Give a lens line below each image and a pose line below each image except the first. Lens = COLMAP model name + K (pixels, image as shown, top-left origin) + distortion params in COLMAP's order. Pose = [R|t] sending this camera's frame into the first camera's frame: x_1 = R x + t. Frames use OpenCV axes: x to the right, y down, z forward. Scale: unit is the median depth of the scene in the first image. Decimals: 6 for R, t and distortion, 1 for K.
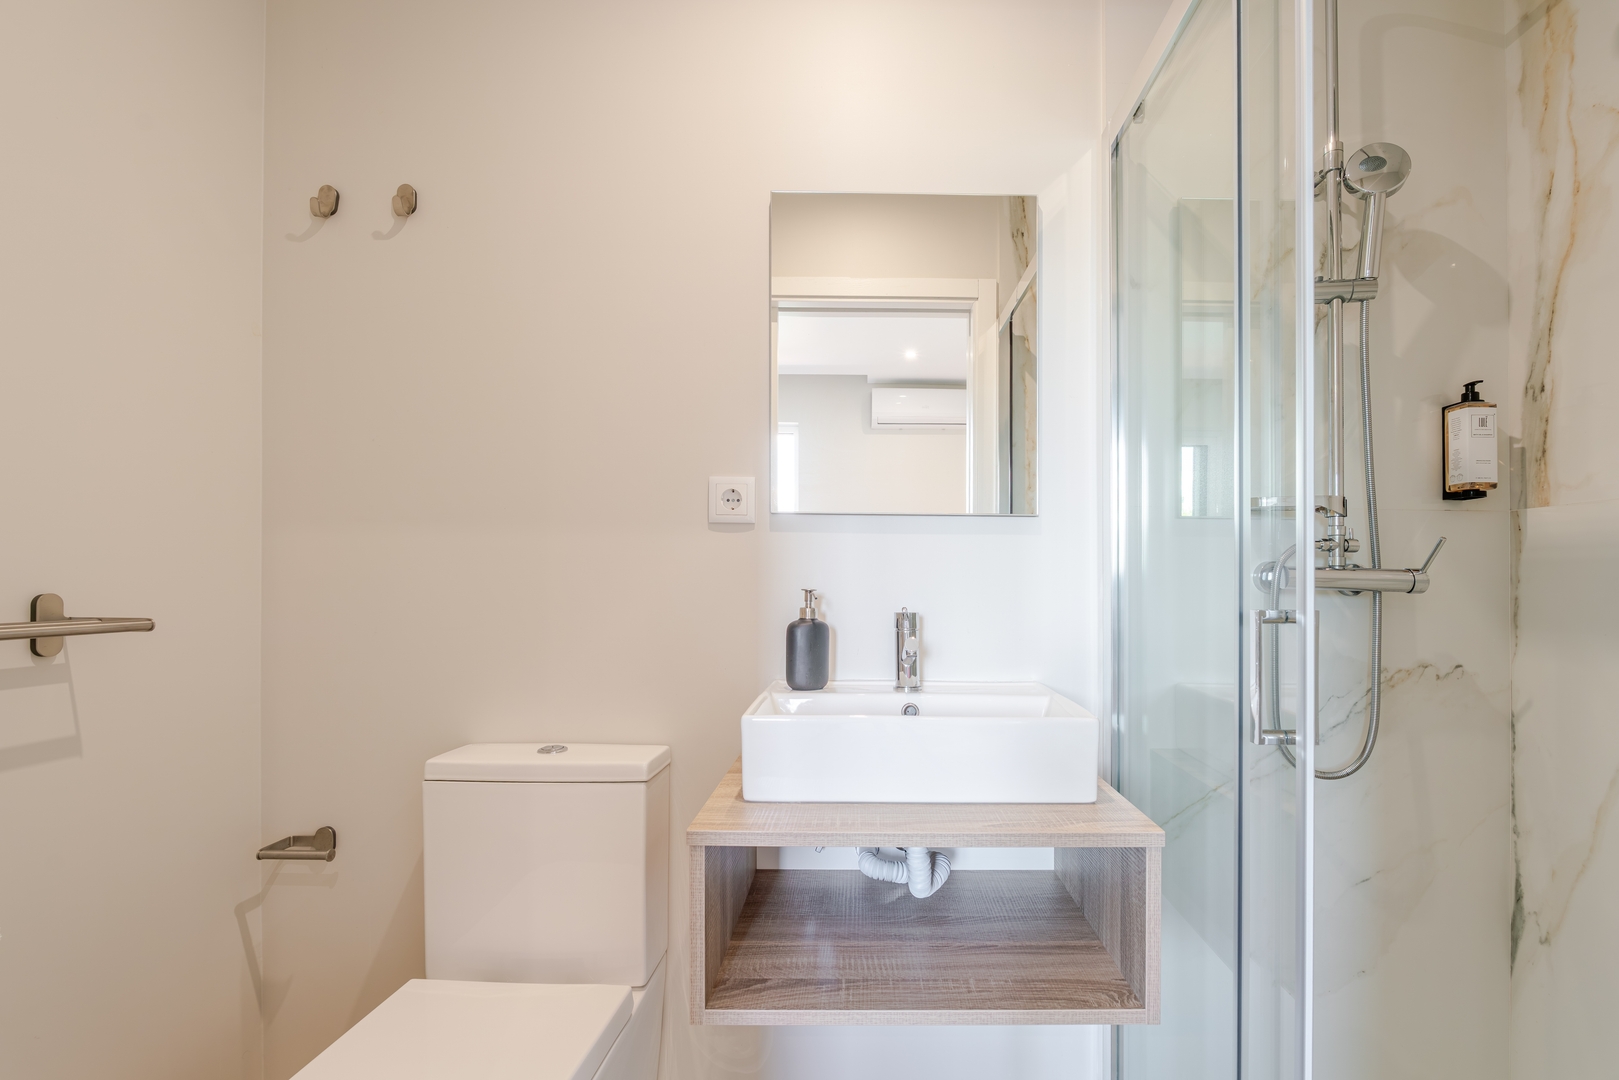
lens RADIAL K [[750.1, 0, 880.7], [0, 750.1, 579.8], [0, 0, 1]] dist [-0.013770, 0.002923]
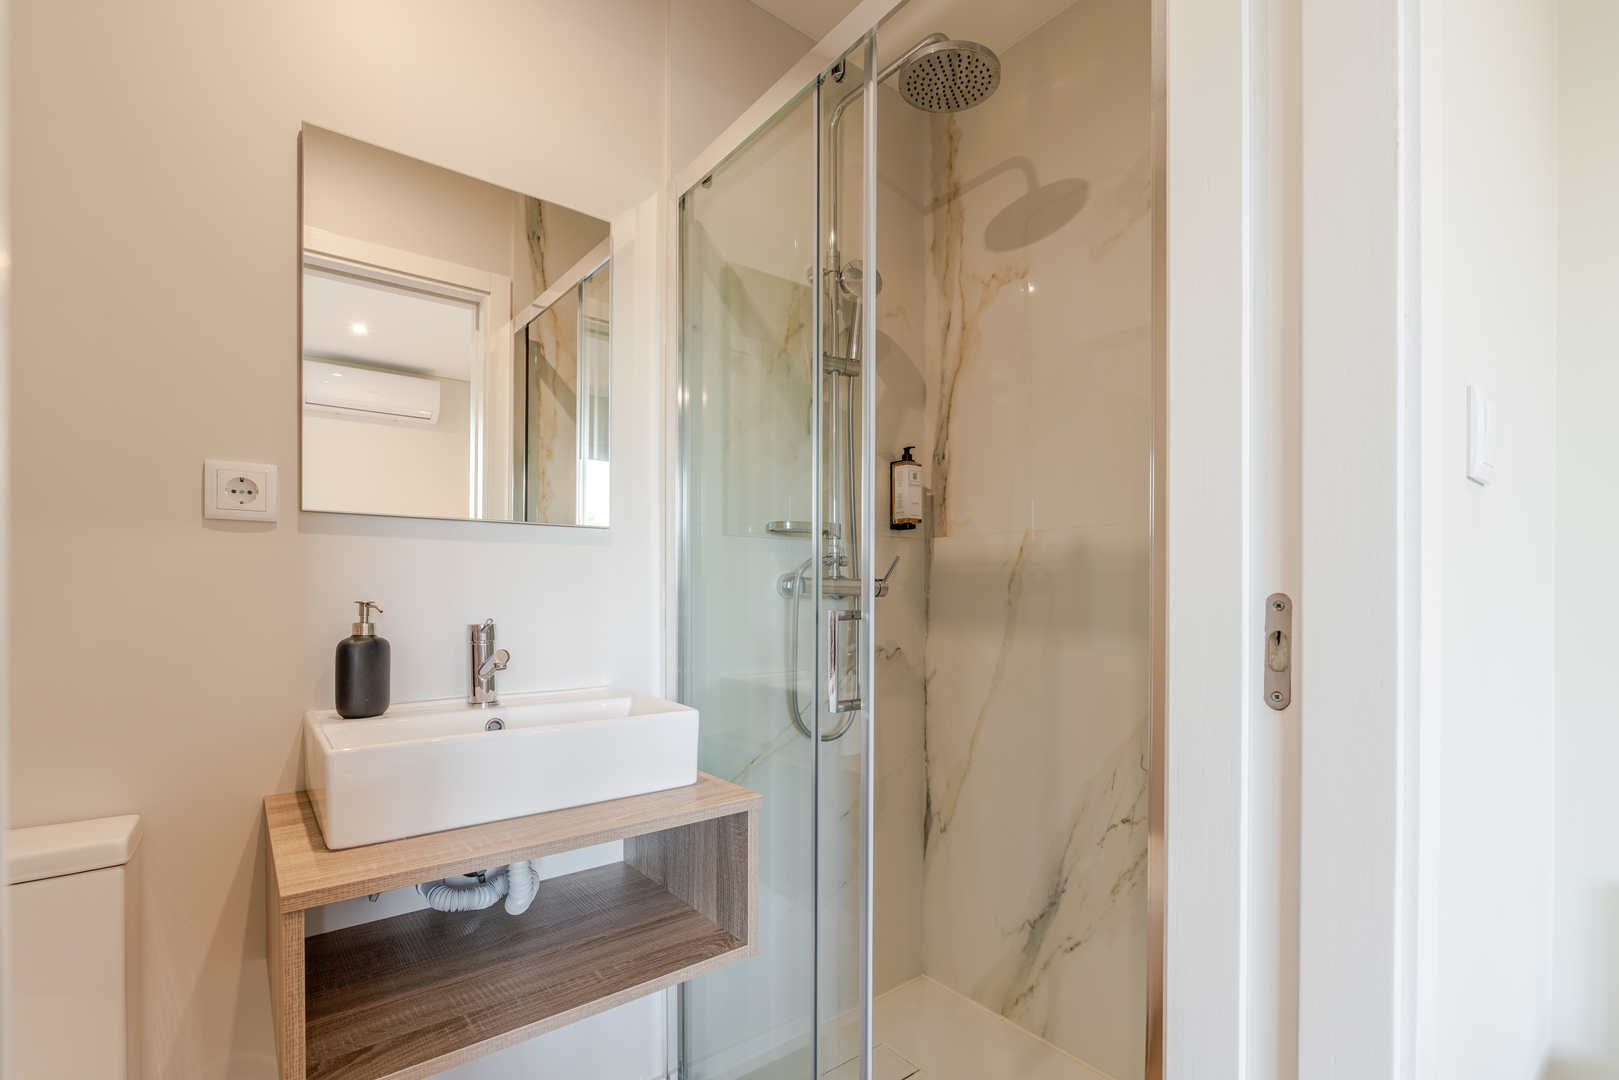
lens RADIAL K [[750.1, 0, 819.0], [0, 750.1, 600.0], [0, 0, 1]] dist [-0.013770, 0.002923]
pose [[0.777606, -0.015824, 0.628552, -0.234951], [0.006403, 0.999831, 0.017250, -0.000706], [-0.628719, -0.009389, 0.777576, -0.003893]]
